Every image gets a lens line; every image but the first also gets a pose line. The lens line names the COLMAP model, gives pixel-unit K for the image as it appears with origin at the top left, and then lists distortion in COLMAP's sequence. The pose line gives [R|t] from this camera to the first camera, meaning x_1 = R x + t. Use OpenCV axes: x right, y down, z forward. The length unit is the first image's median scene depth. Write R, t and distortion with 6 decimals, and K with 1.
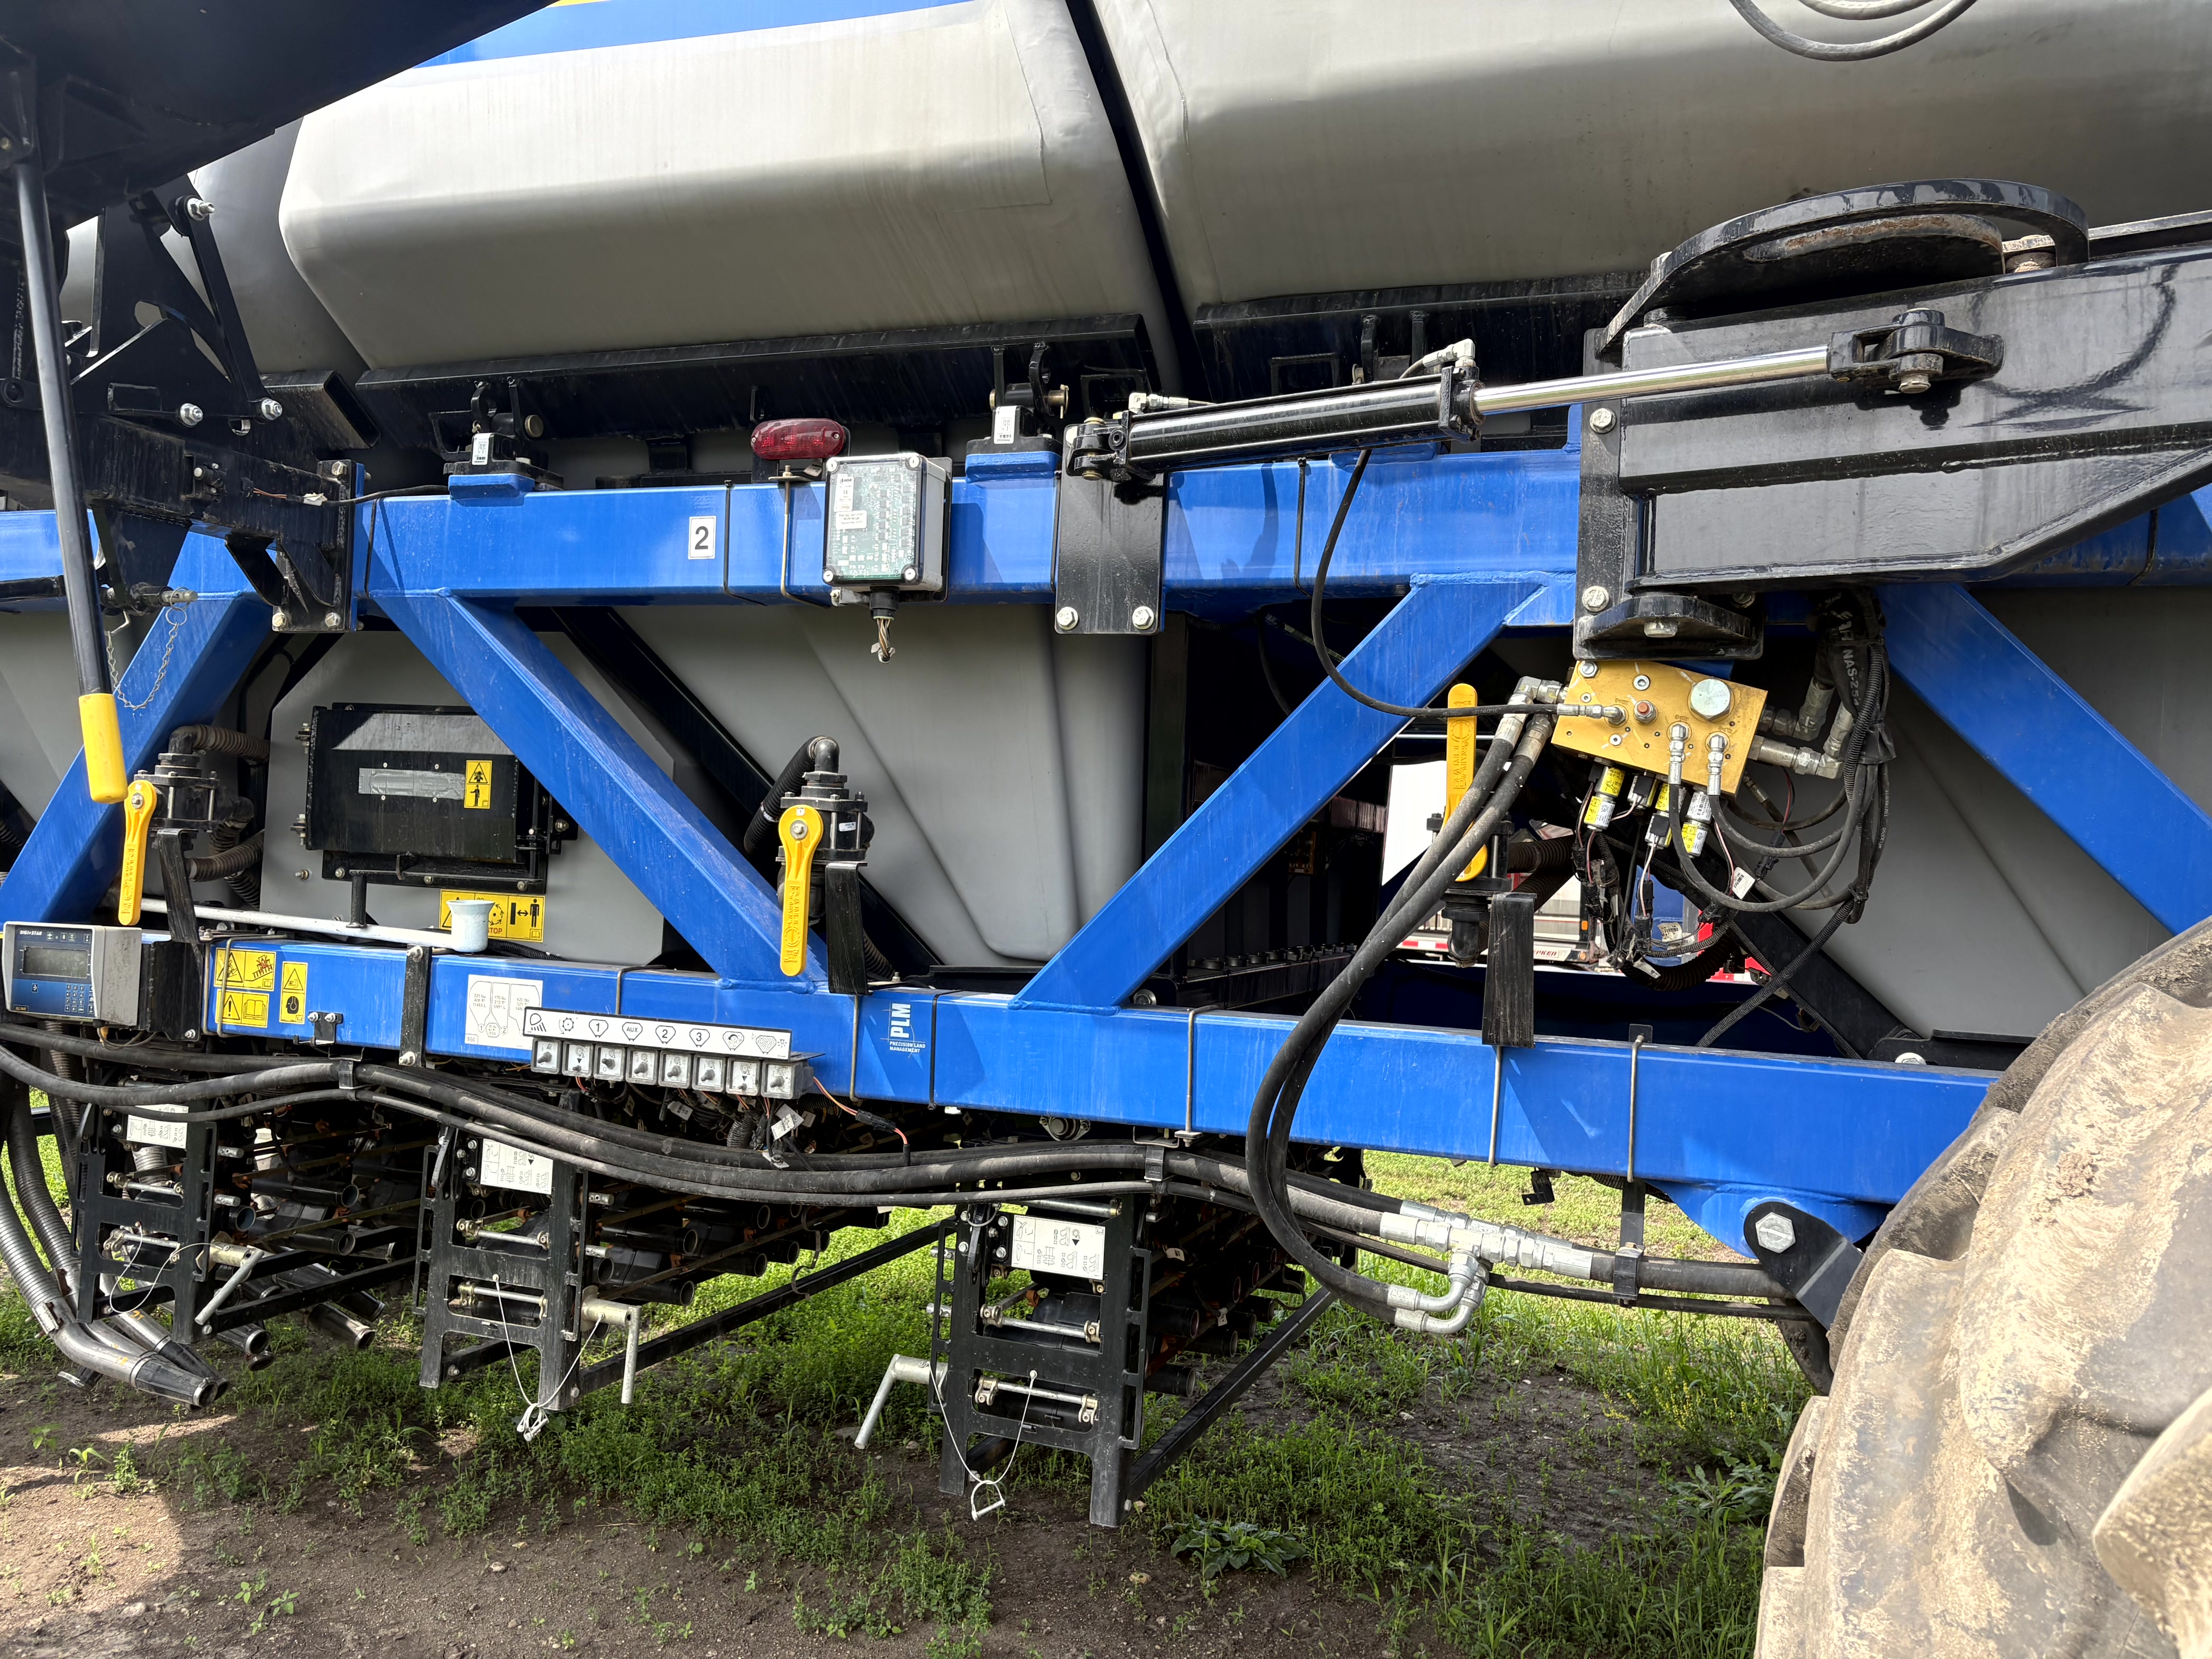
lens RADIAL K [[1670.6, 0, 1117.0], [0, 1670.6, 819.5], [0, 0, 1]] dist [0.050896, -0.053142]
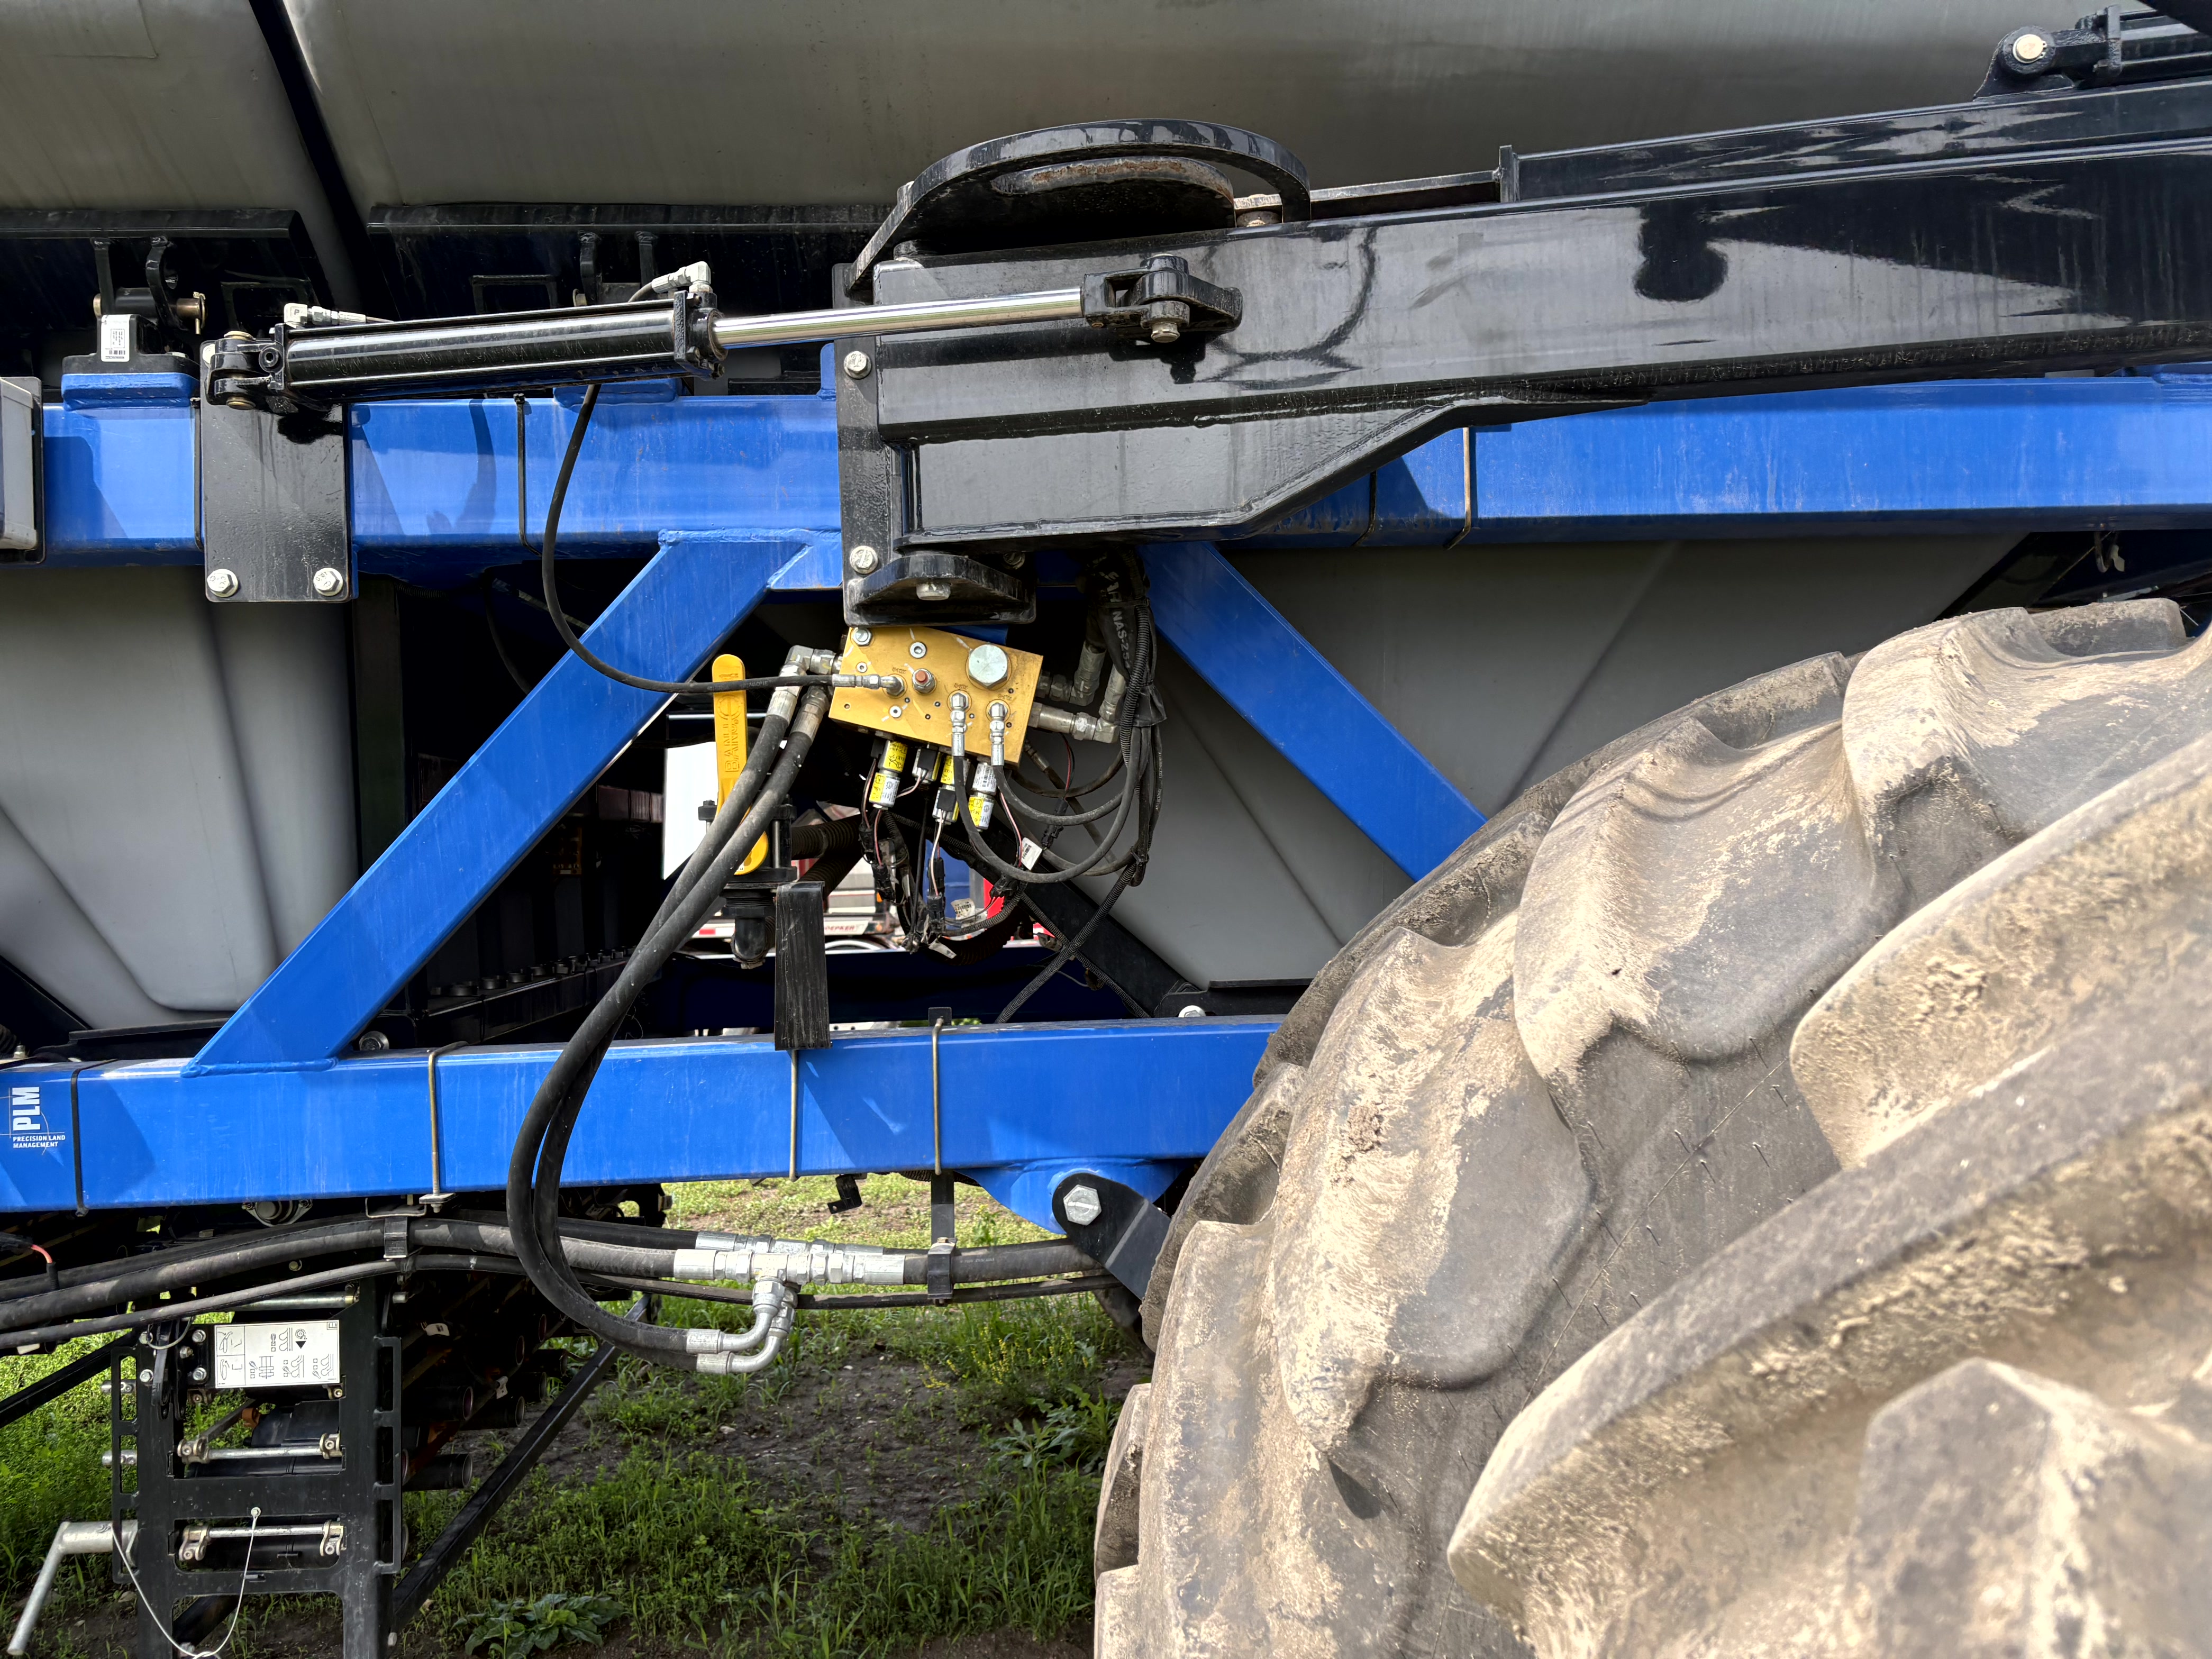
lens RADIAL K [[1670.6, 0, 1123.0], [0, 1670.6, 836.1], [0, 0, 1]] dist [0.050896, -0.053142]
pose [[0.911190, -0.068165, 0.406308, 0.023319], [0.059433, 0.997650, 0.034089, -0.001802], [-0.407677, -0.006914, 0.913100, 0.077551]]
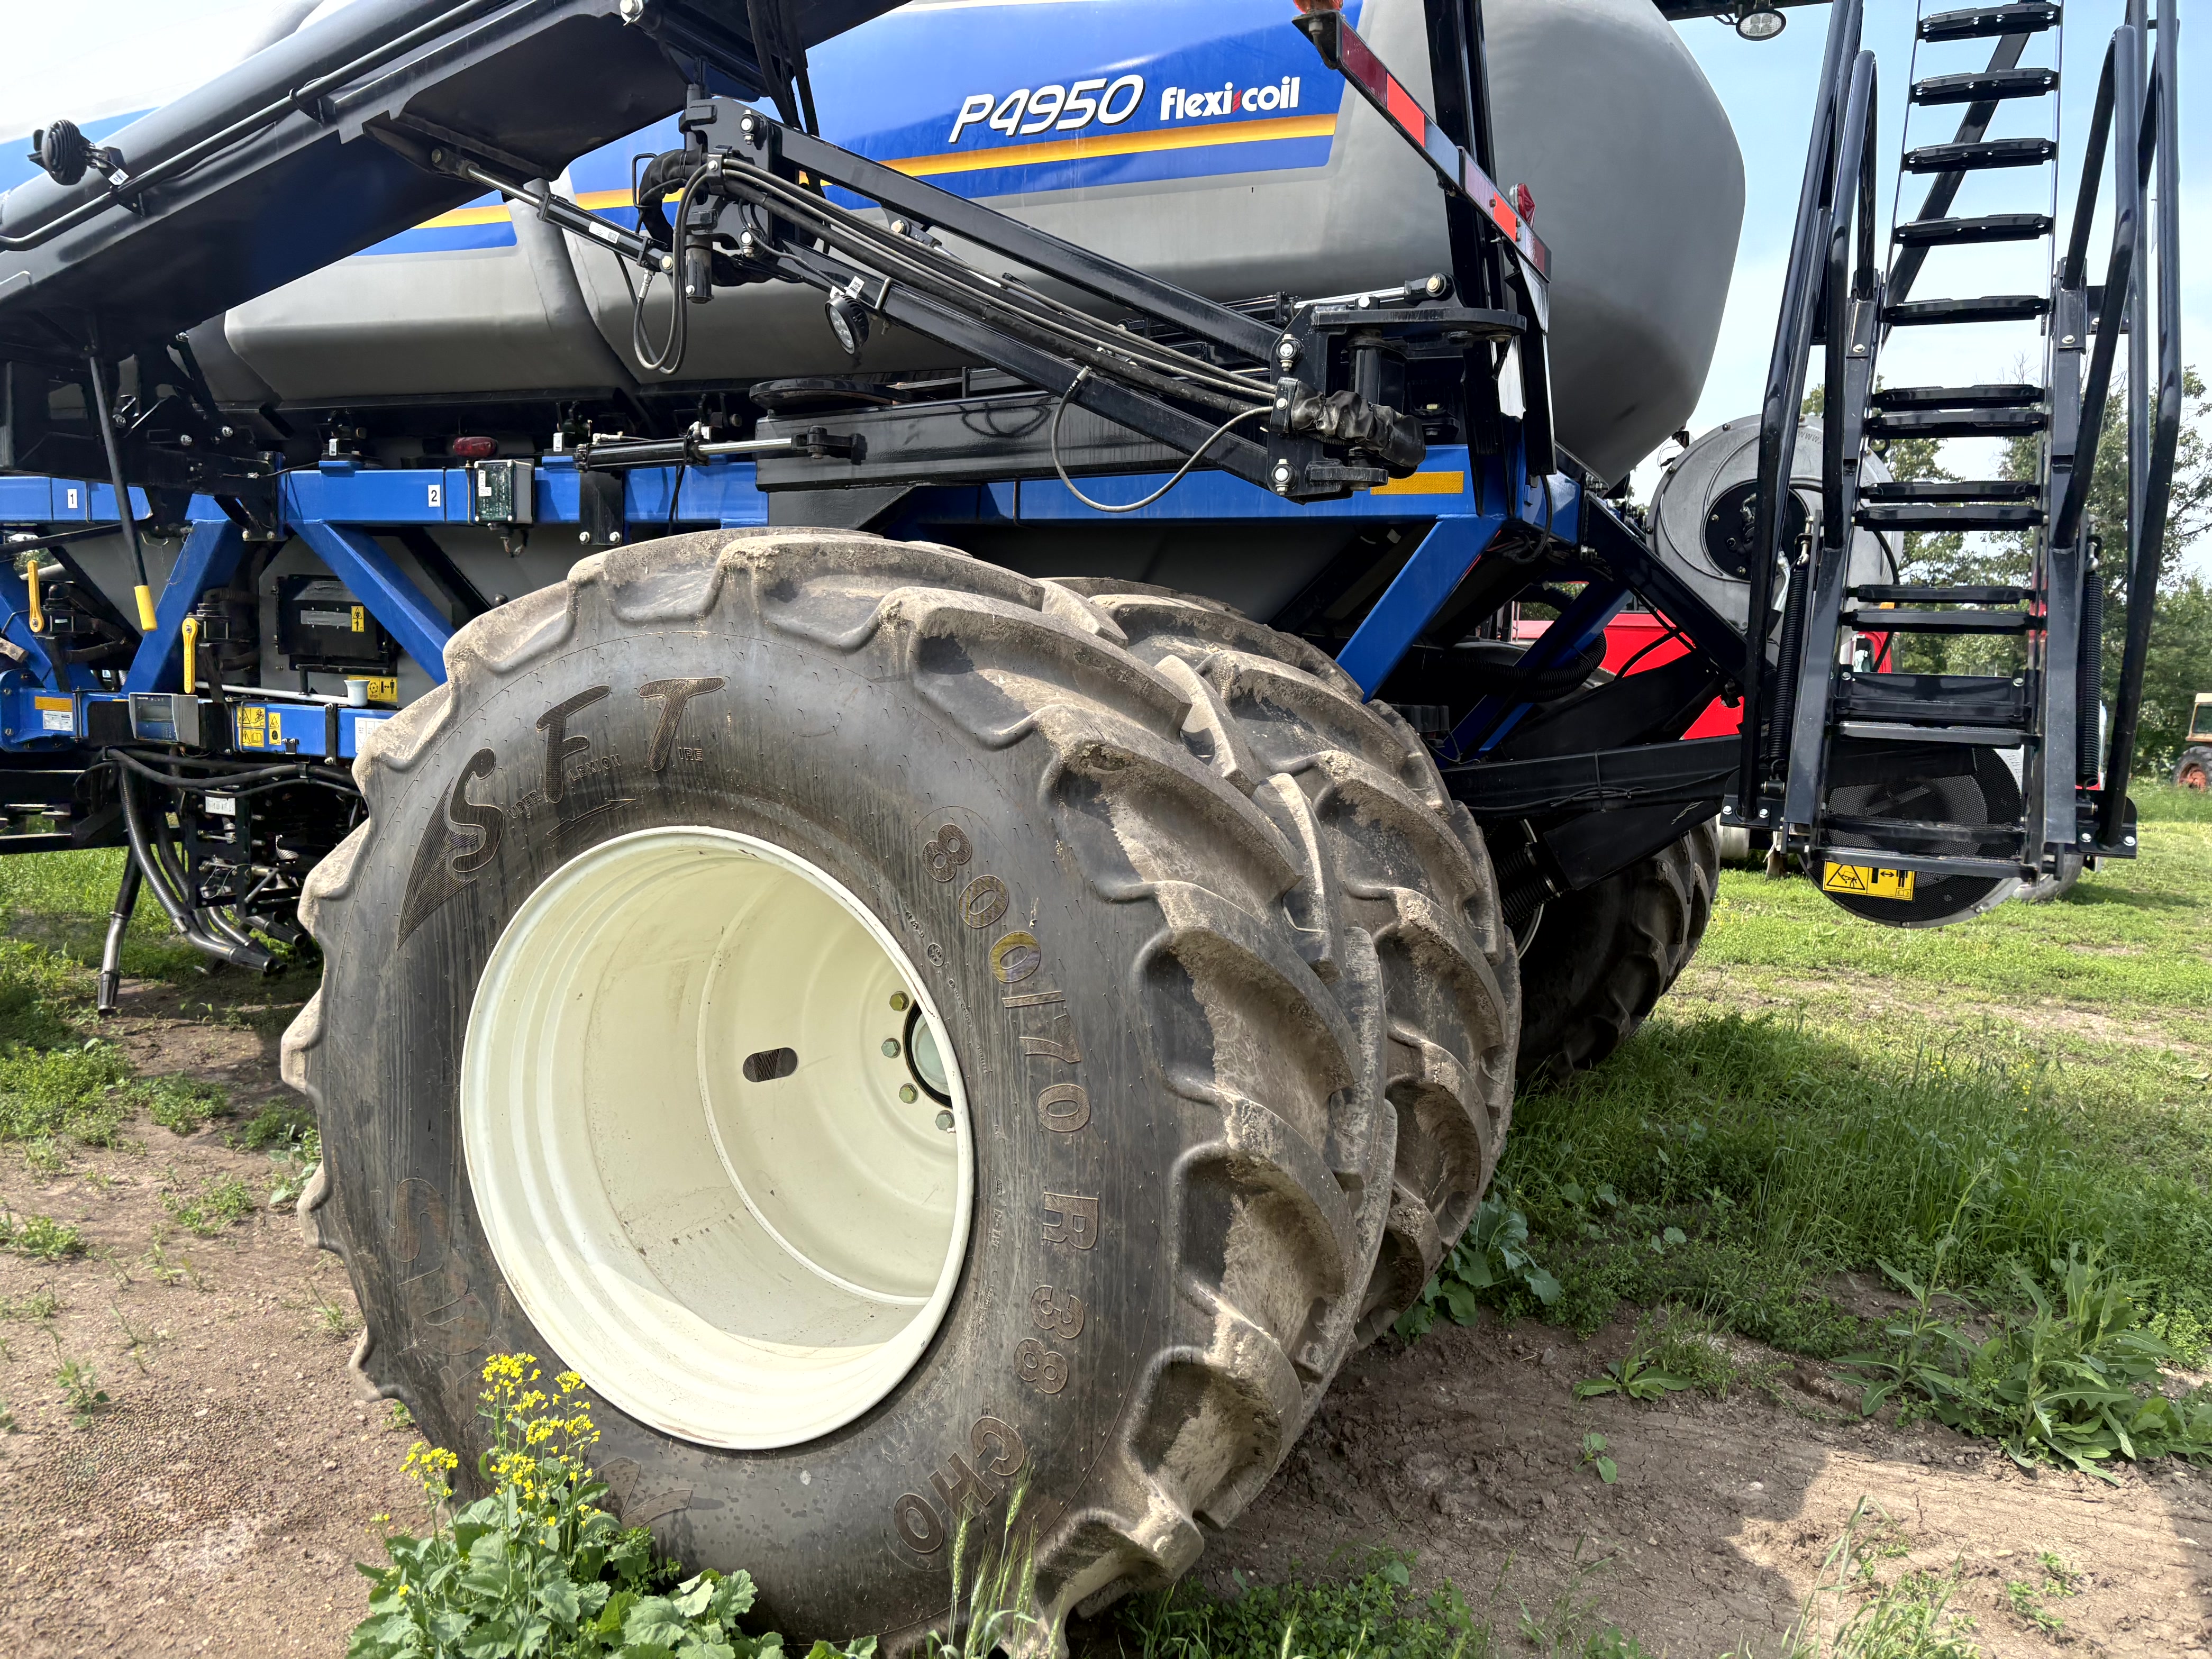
lens RADIAL K [[1670.6, 0, 1096.7], [0, 1670.6, 844.3], [0, 0, 1]] dist [0.050896, -0.053142]
pose [[0.995945, -0.000265, -0.089960, 0.712329], [0.011741, 0.991825, 0.127062, 0.000246], [0.089191, -0.127603, 0.987807, -0.959118]]
